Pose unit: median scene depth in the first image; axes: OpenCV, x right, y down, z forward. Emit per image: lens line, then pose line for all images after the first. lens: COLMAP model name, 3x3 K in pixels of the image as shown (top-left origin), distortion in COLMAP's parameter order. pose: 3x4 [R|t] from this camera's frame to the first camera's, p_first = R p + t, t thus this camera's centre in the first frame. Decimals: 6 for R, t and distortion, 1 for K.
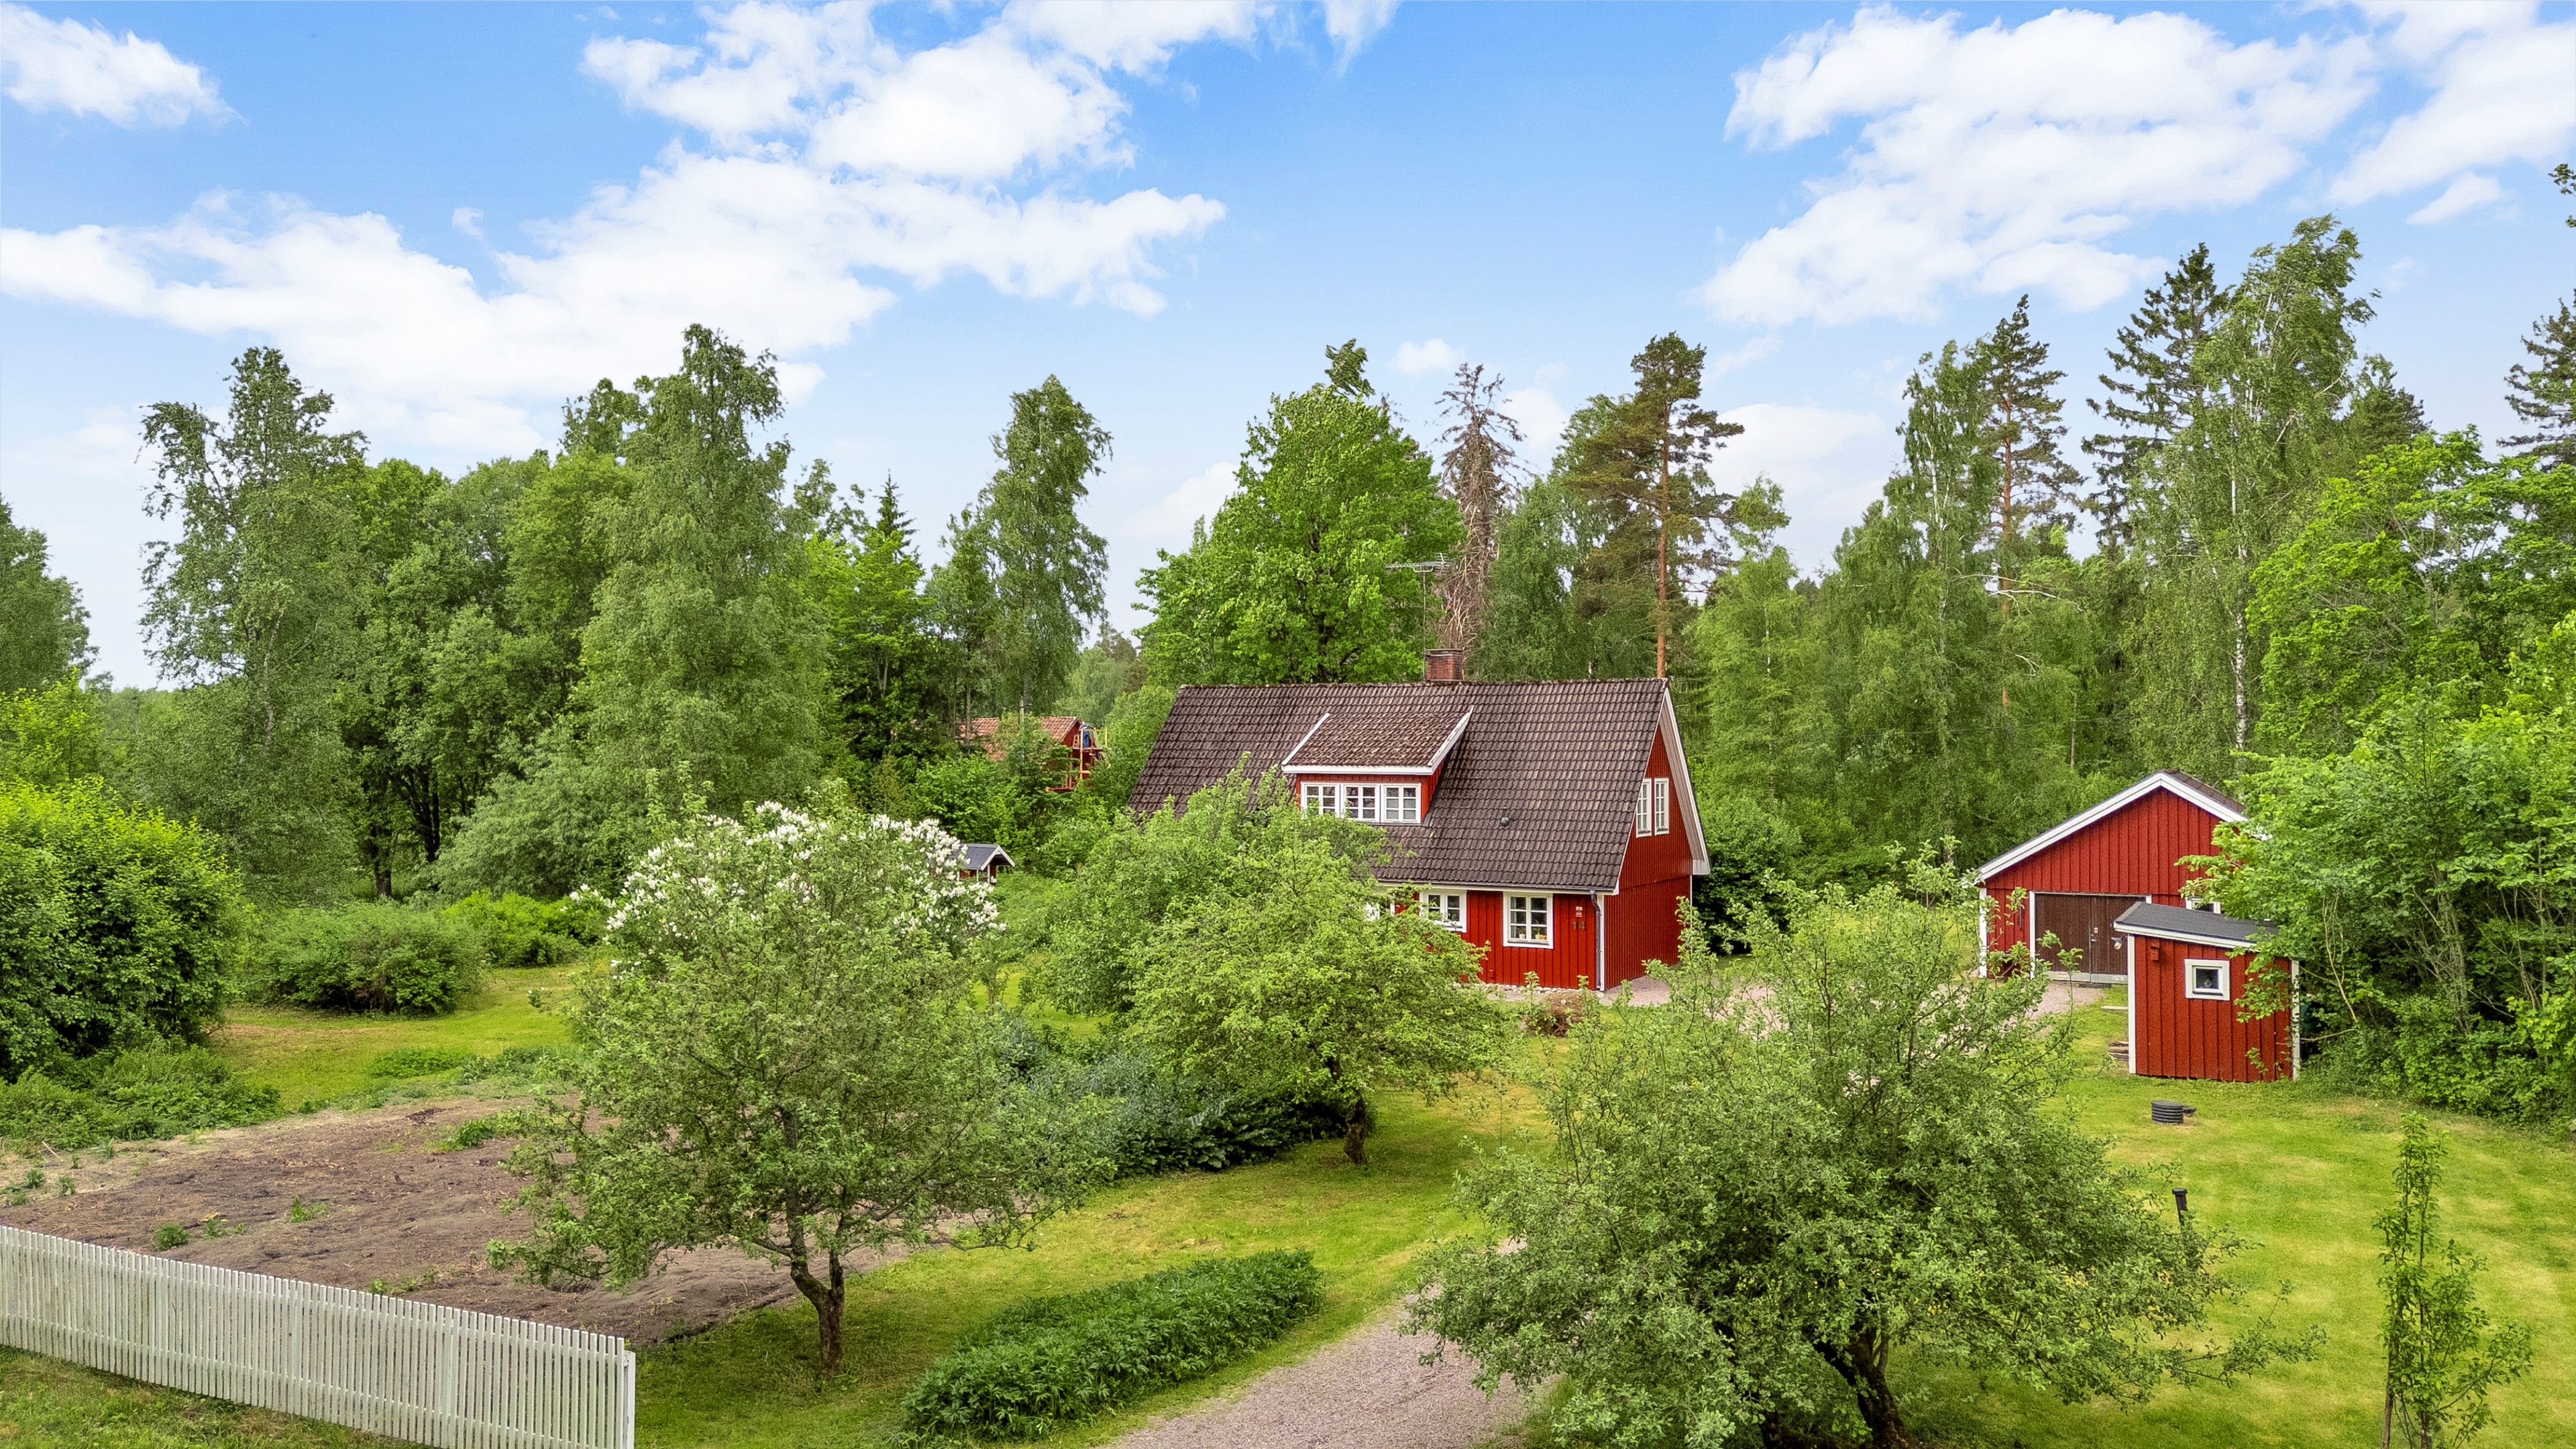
lens RADIAL K [[1926.8, 0, 1264.4], [0, 1926.8, 741.7], [0, 0, 1]] dist [0.060776, -0.027417]
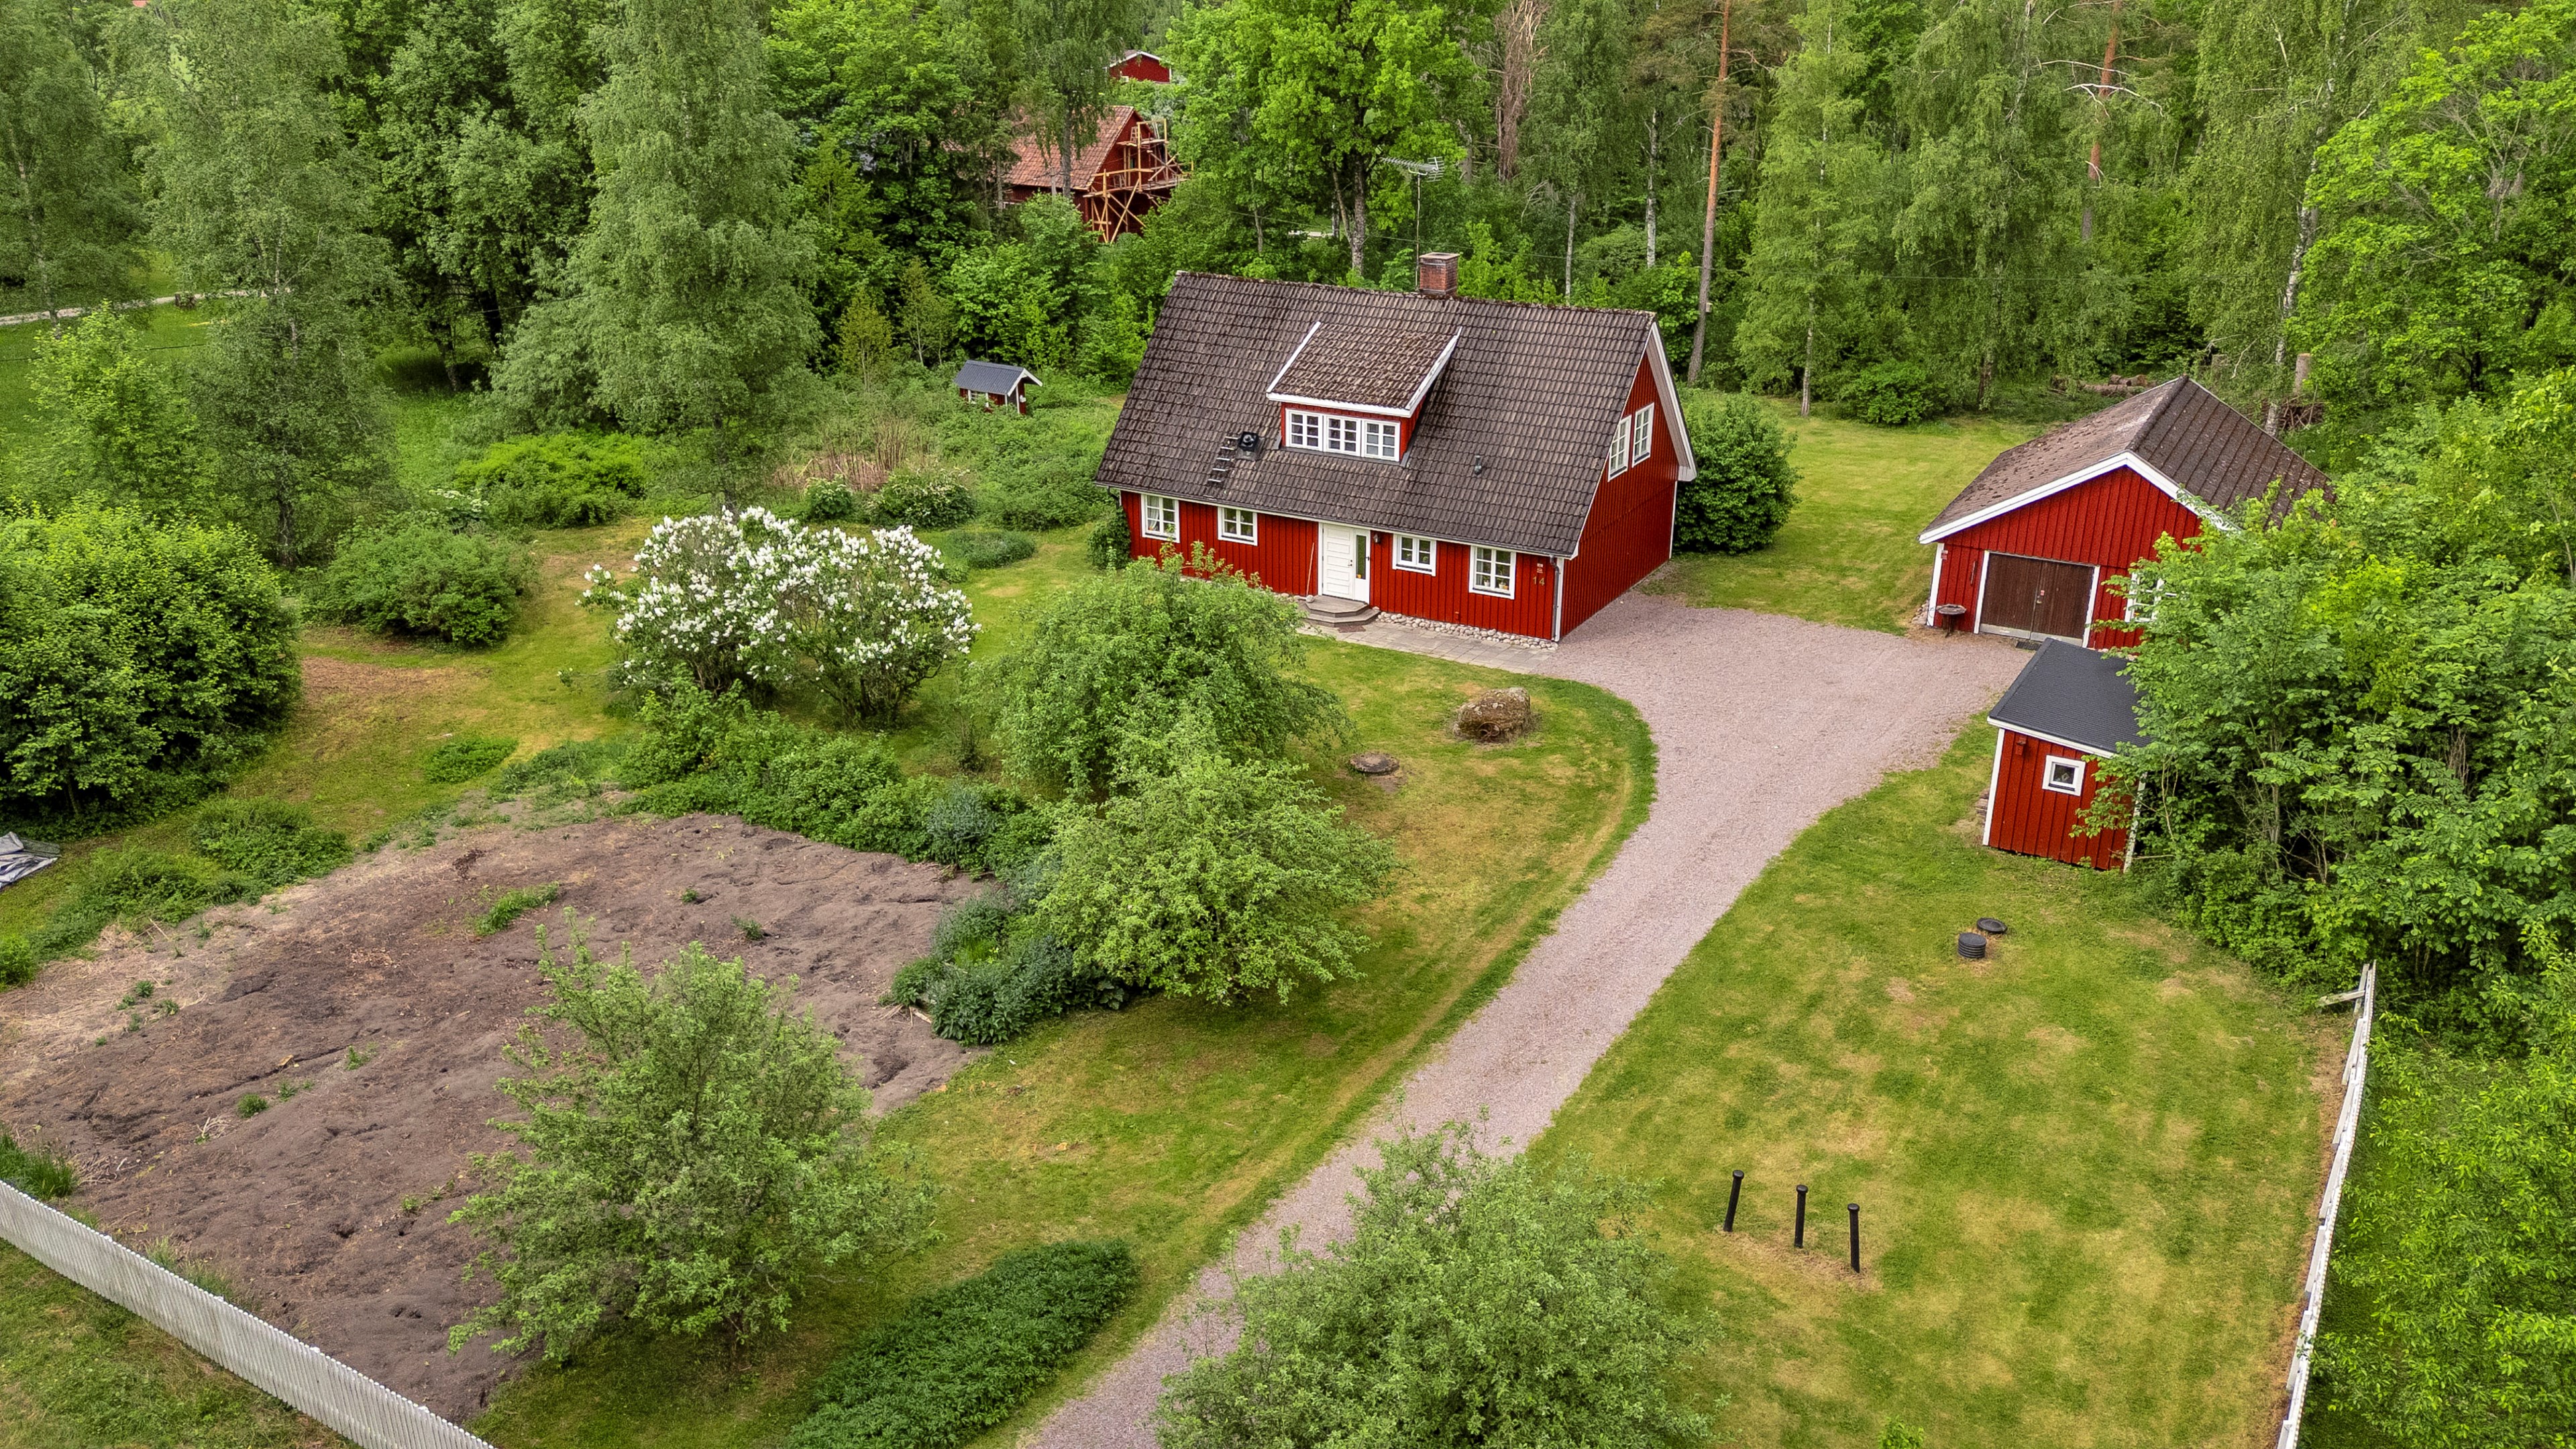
lens RADIAL K [[1926.8, 0, 1261.1], [0, 1926.8, 738.2], [0, 0, 1]] dist [0.060776, -0.027417]
pose [[0.997777, 0.016140, -0.064653, 0.075709], [0.009703, 0.924693, 0.380589, -0.209075], [0.065927, -0.380370, 0.922481, -0.005039]]
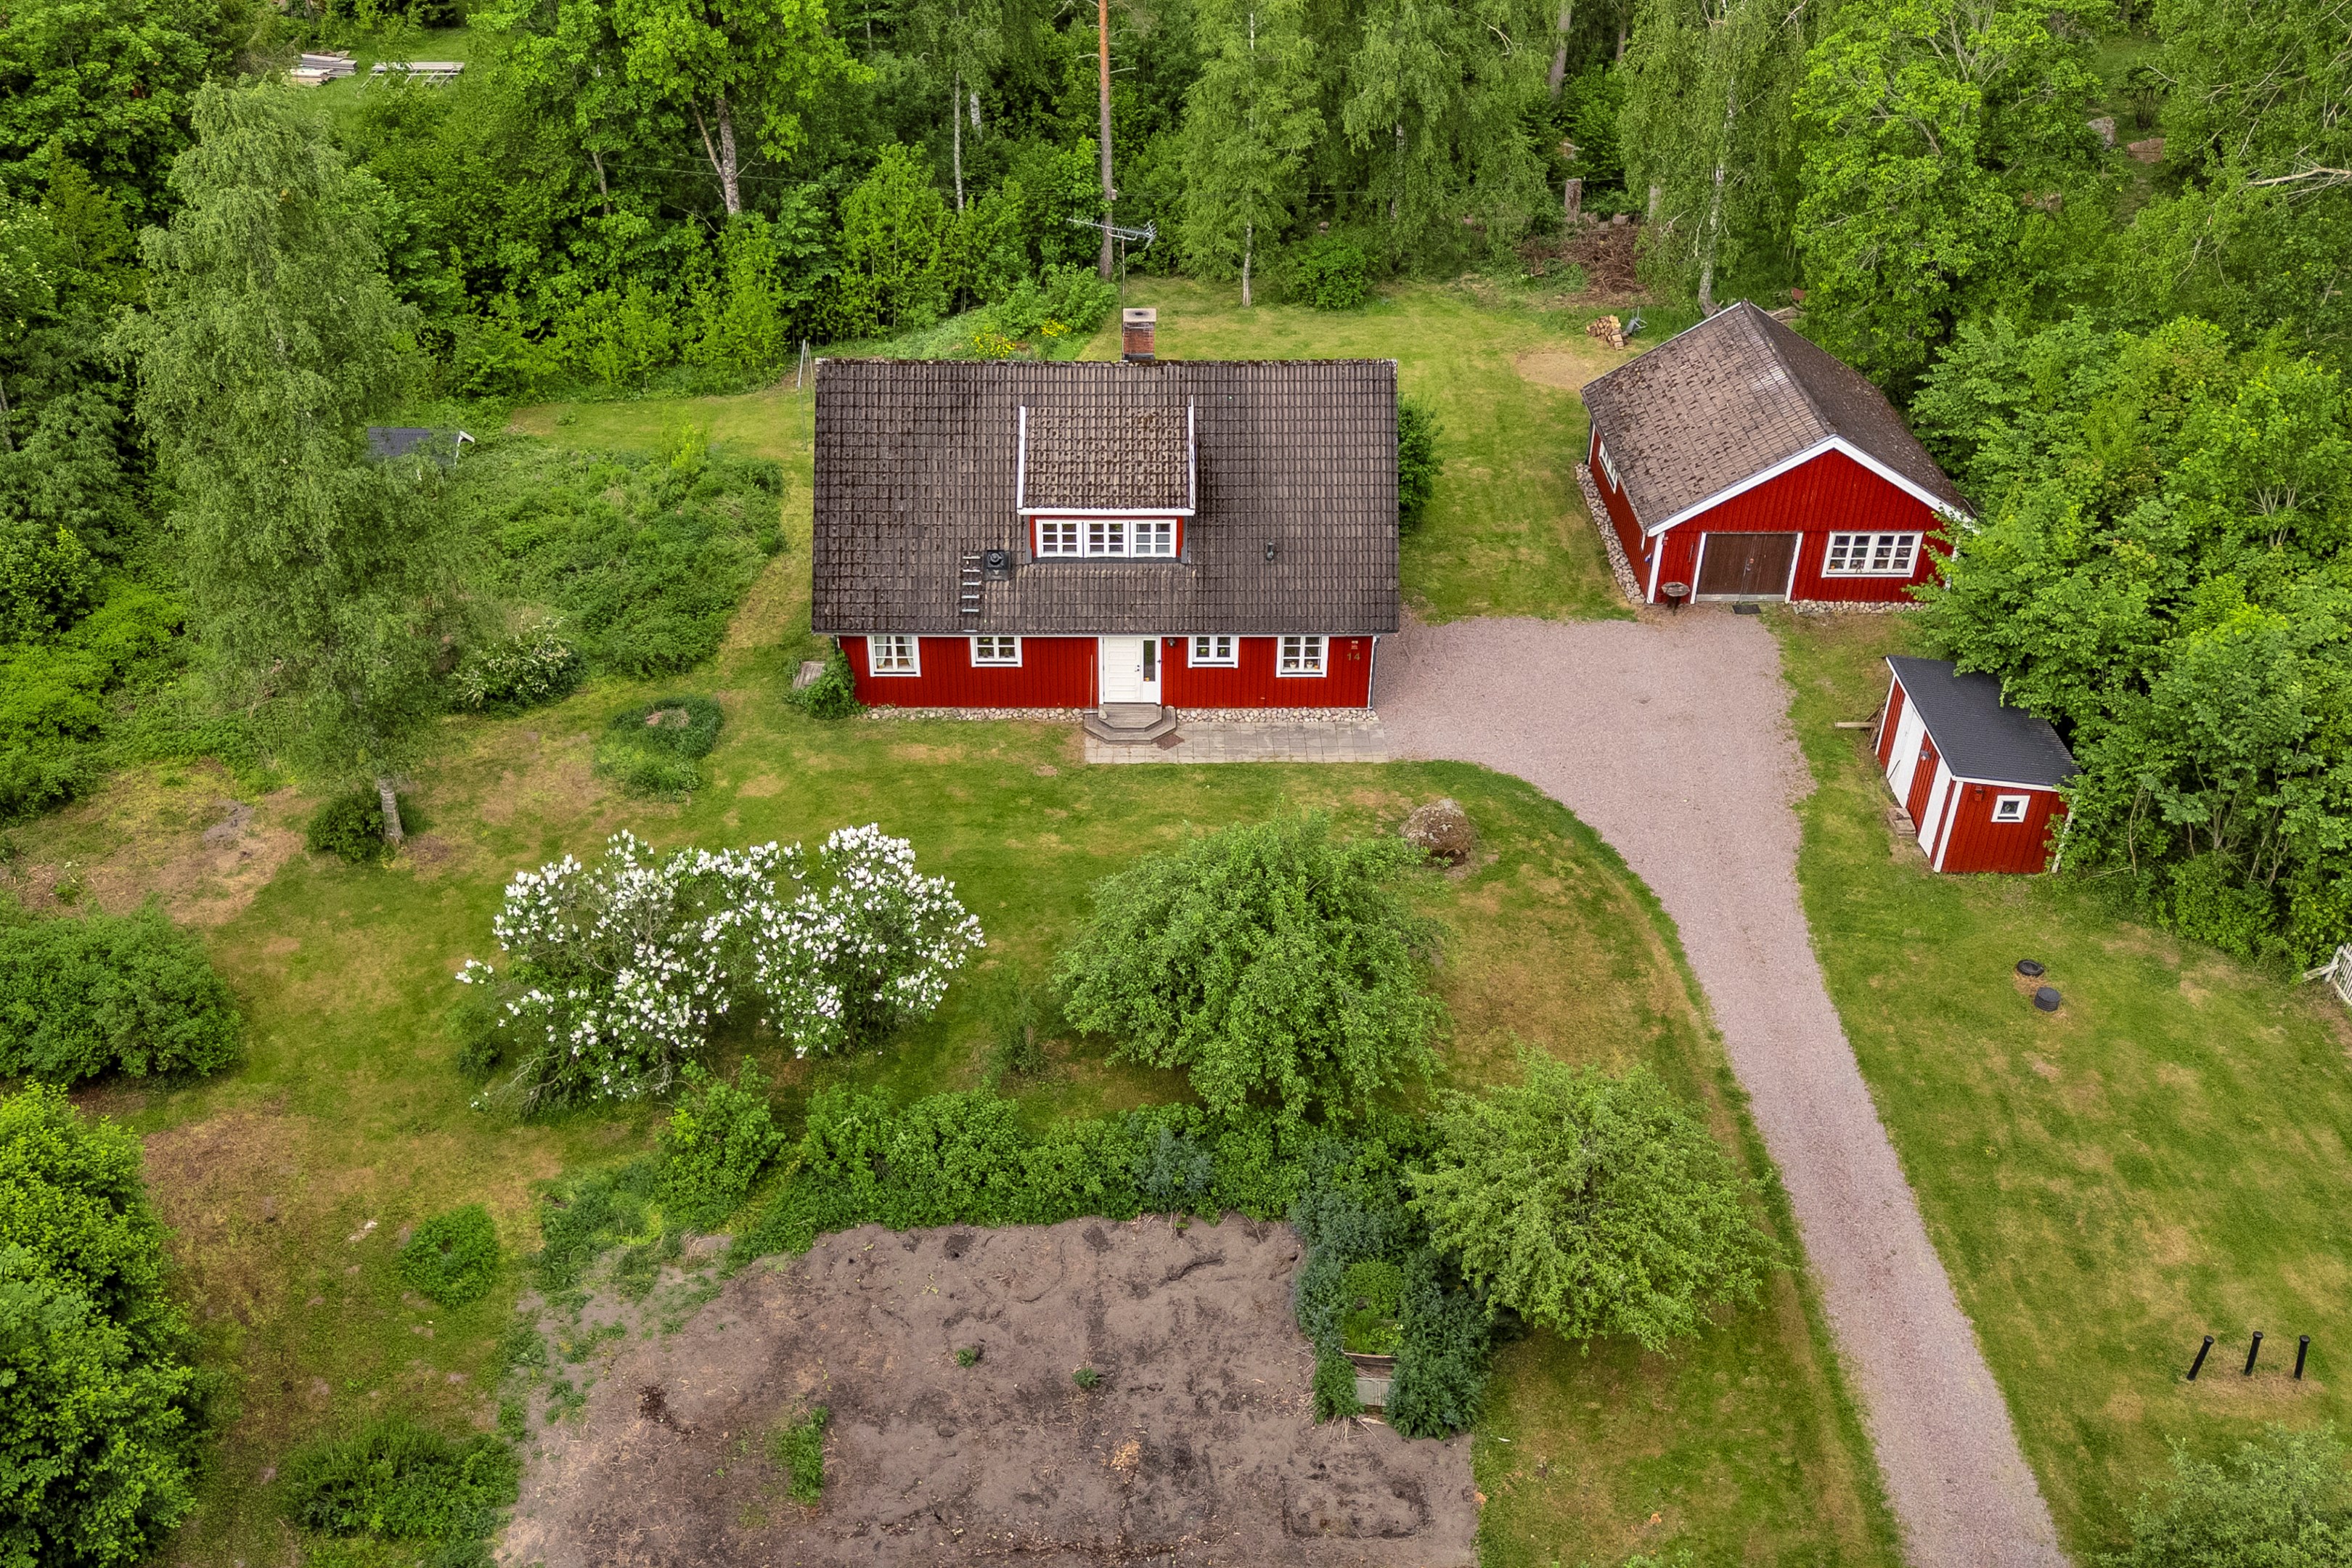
lens RADIAL K [[2112.6, 0, 1119.5], [0, 2112.6, 791.4], [0, 0, 1]] dist [0.074547, -0.066932]
pose [[0.892674, -0.255812, 0.371071, -0.360152], [0.005777, 0.829742, 0.558117, -0.443445], [-0.450666, -0.496072, 0.742167, 0.167961]]
